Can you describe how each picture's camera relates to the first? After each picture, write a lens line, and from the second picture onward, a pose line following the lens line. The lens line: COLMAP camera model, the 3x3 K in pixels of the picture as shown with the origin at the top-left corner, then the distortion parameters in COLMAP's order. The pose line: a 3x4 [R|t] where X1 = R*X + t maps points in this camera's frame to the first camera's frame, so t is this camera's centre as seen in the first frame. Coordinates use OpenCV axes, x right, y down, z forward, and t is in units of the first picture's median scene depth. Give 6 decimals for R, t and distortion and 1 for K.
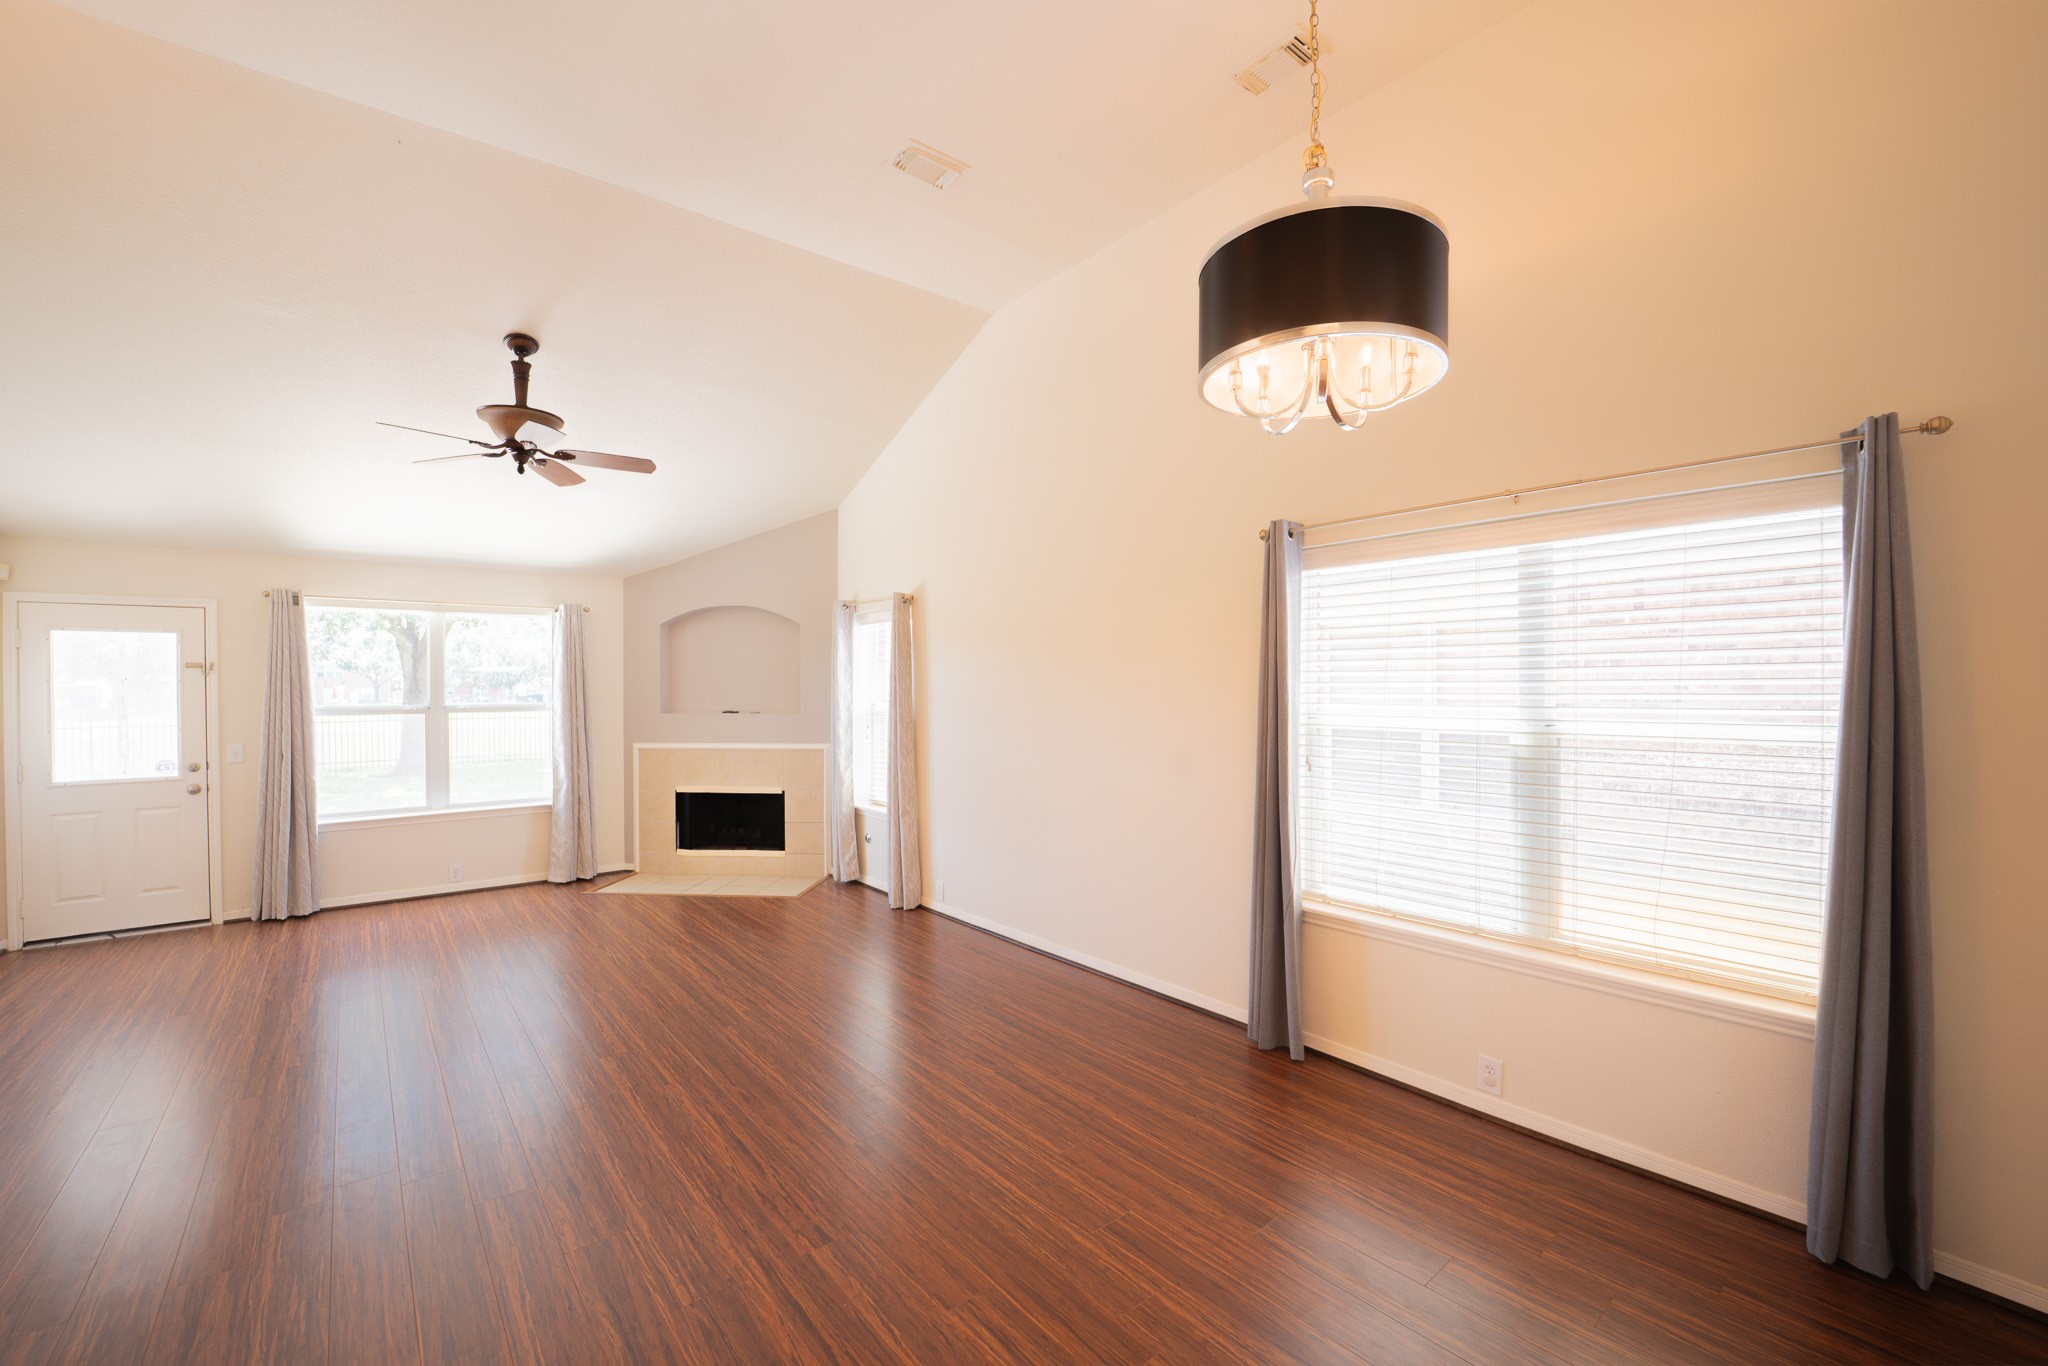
lens RADIAL K [[807.2, 0, 1041.3], [0, 807.2, 682.9], [0, 0, 1]] dist [-0.039742, 0.008796]
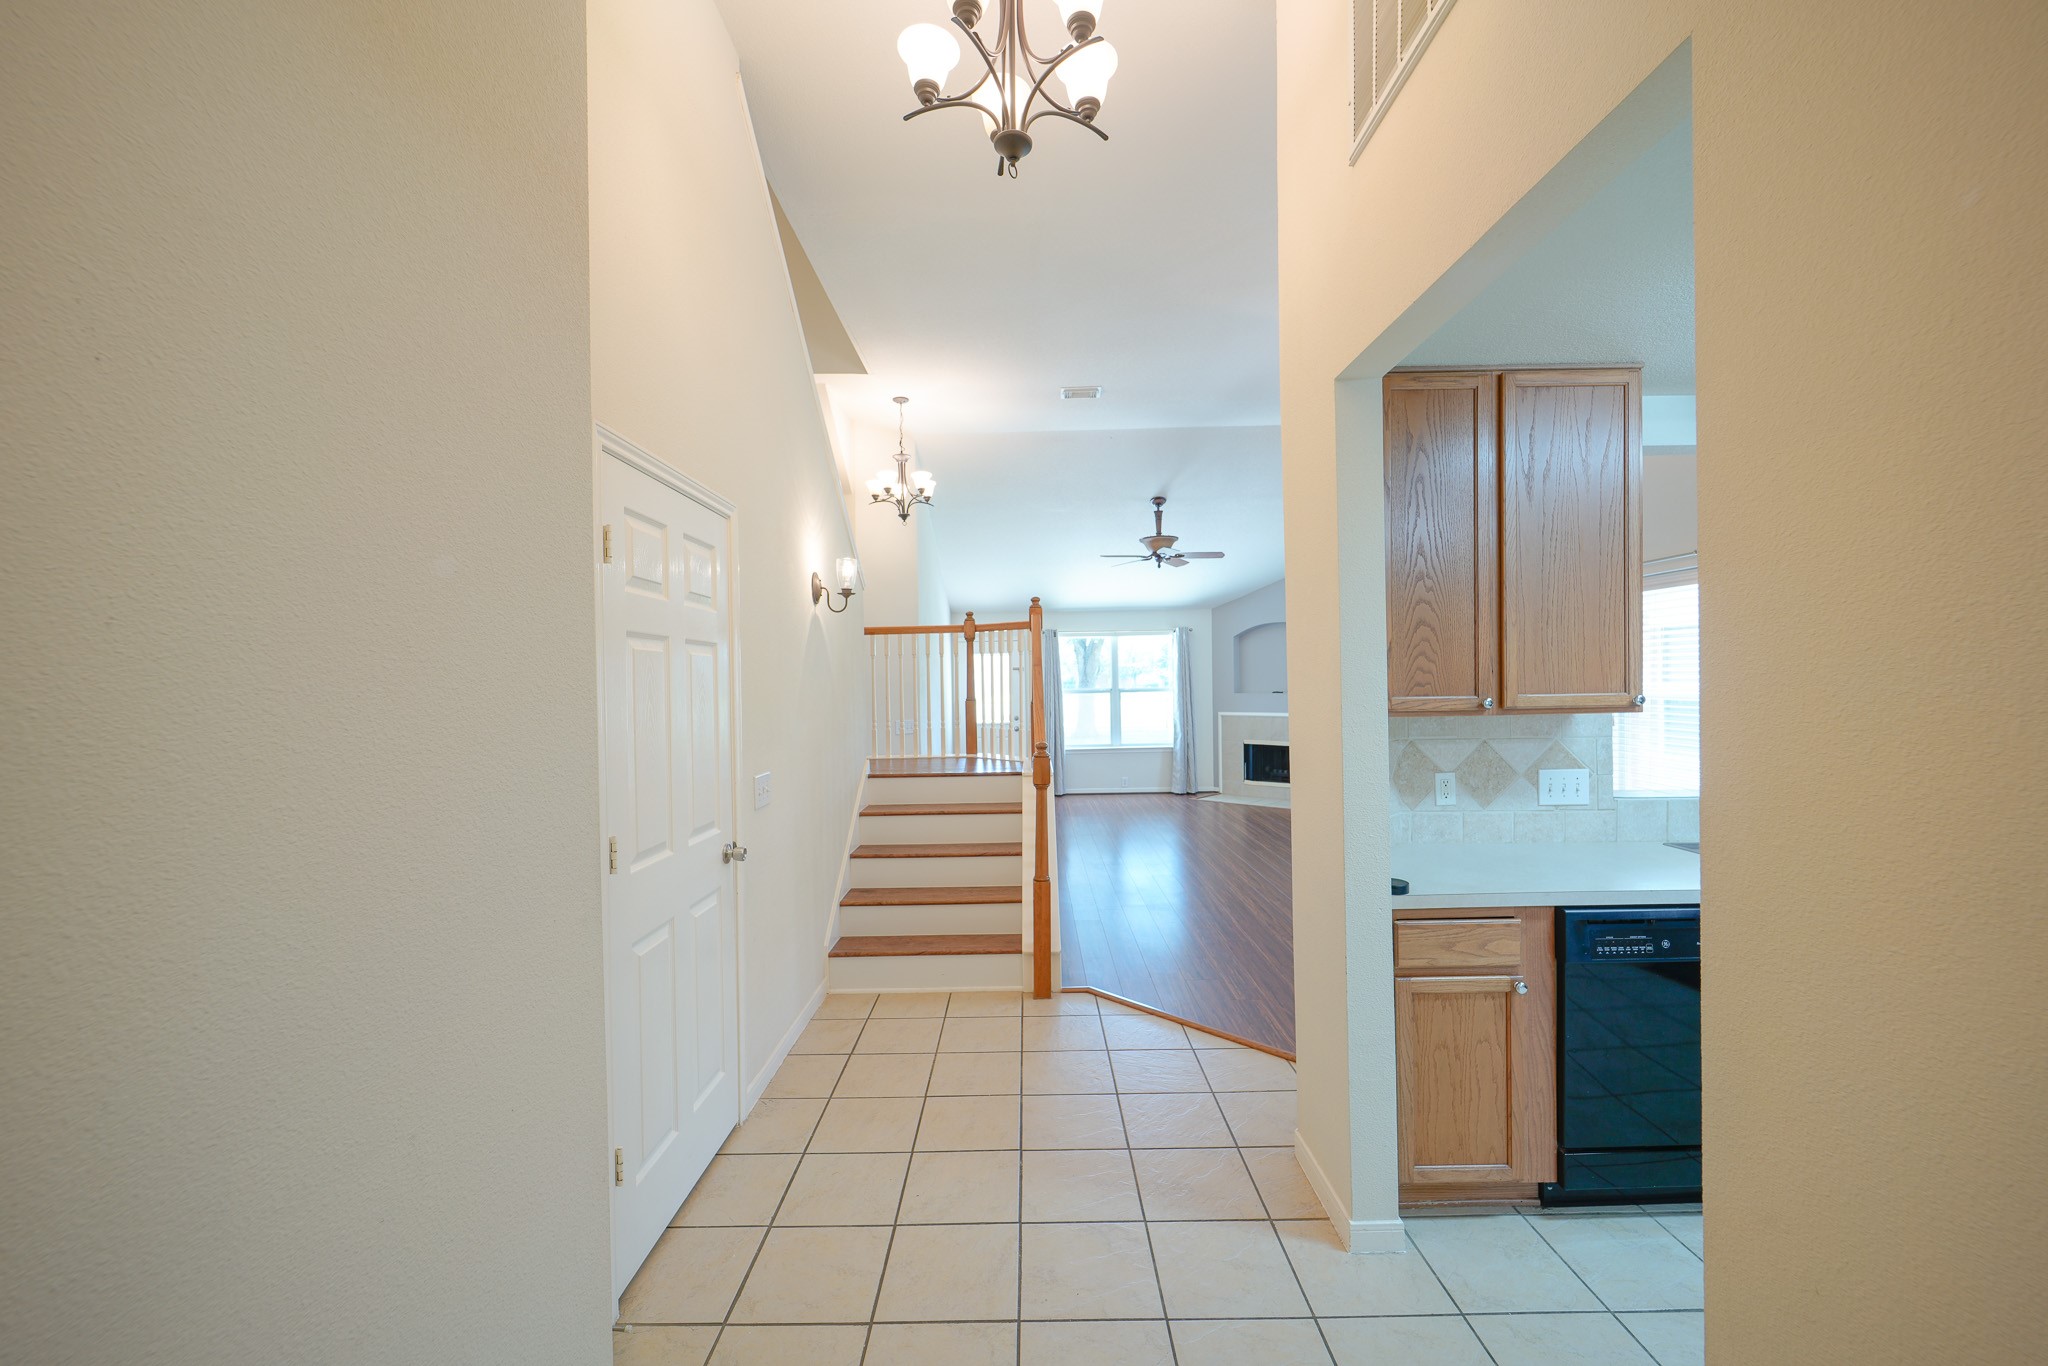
lens RADIAL K [[818.8, 0, 1030.6], [0, 818.8, 689.4], [0, 0, 1]] dist [-0.001001, -0.000045]
pose [[0.757774, -0.000471, -0.652517, 0.300768], [0.014566, 0.999763, 0.016193, -0.001103], [0.652355, -0.021775, 0.757601, -0.531651]]
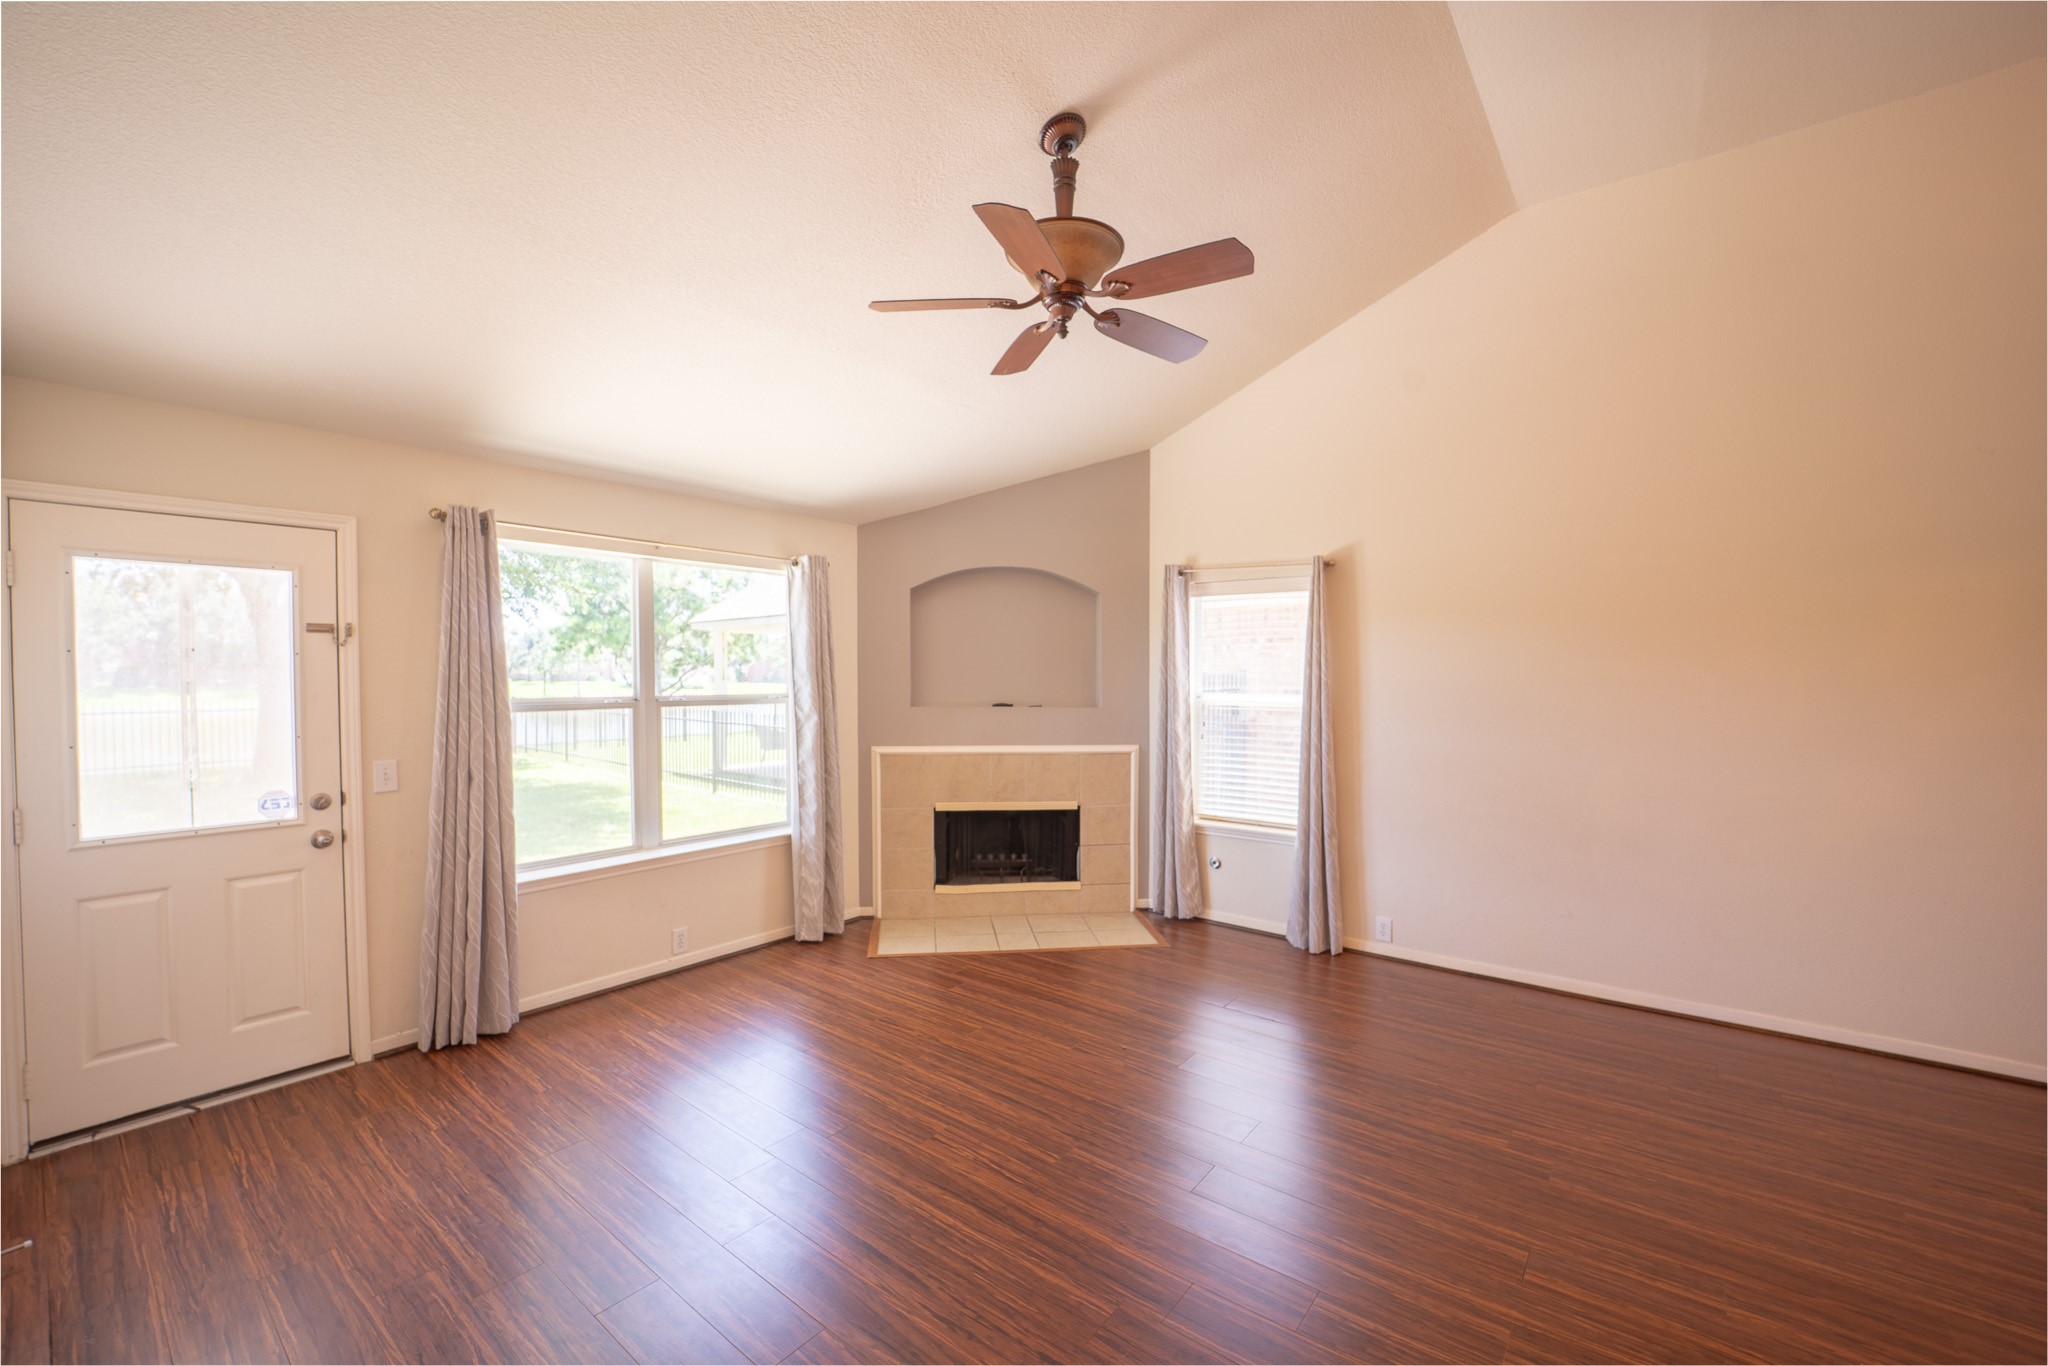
lens RADIAL K [[818.8, 0, 1030.6], [0, 818.8, 689.4], [0, 0, 1]] dist [-0.001001, -0.000045]
pose [[0.981478, 0.004892, 0.191511, -0.579885], [-0.009187, 0.999726, 0.021543, 0.004402], [-0.191353, -0.022903, 0.981254, 0.250291]]
